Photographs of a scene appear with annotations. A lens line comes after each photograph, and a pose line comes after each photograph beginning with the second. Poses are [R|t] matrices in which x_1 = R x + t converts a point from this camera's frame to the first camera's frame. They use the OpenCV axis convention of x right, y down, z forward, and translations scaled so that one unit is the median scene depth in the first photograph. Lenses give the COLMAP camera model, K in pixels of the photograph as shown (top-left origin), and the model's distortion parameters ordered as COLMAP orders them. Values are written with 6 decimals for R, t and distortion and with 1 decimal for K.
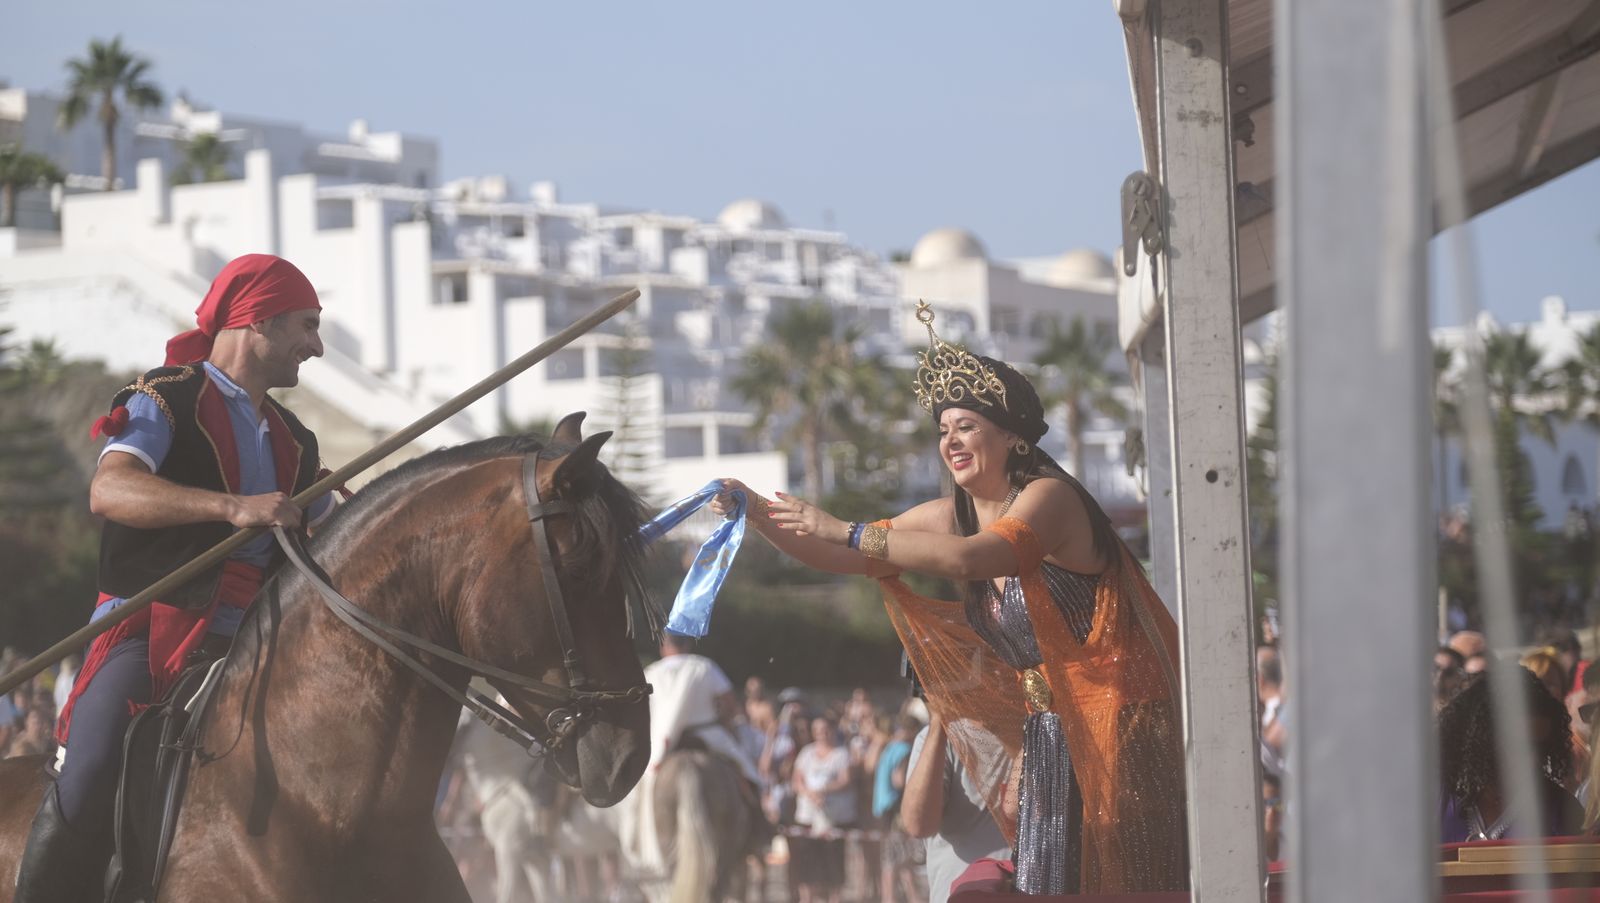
lens RADIAL K [[5907.5, 0, 800.0], [0, 5907.5, 451.5], [0, 0, 1]] dist [0.019347, 1.233832]
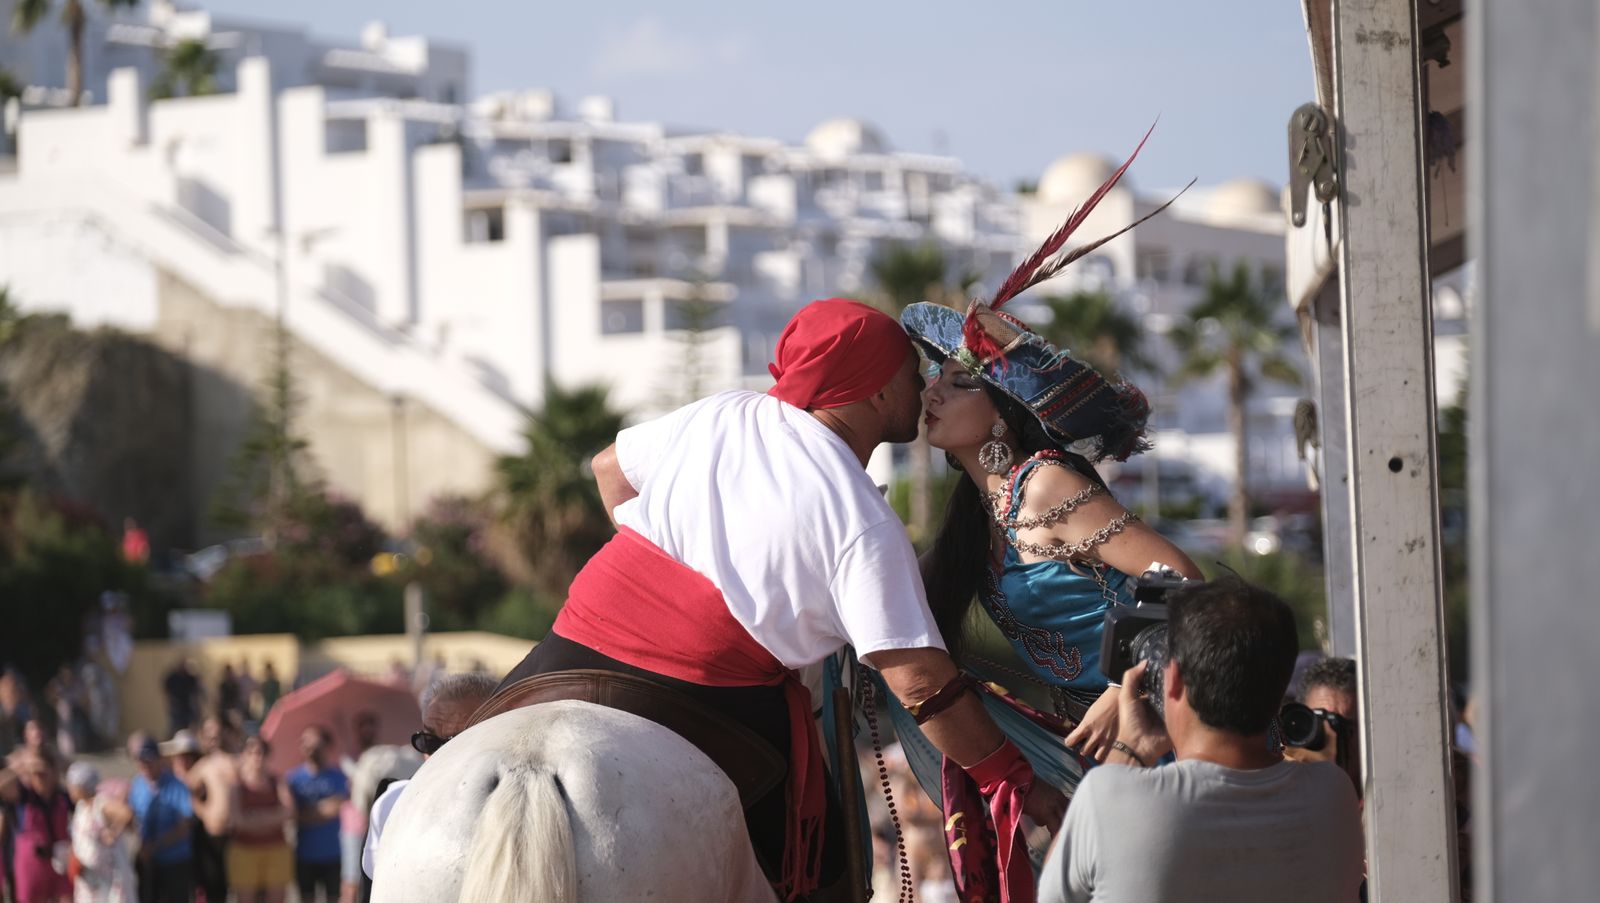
lens RADIAL K [[5907.5, 0, 800.0], [0, 5907.5, 451.5], [0, 0, 1]] dist [0.019347, 1.233832]
pose [[0.999773, 0.002534, -0.021149, 0.002773], [-0.002784, 0.999927, -0.011781, 0.013835], [0.021118, 0.011837, 0.999707, 0.170880]]
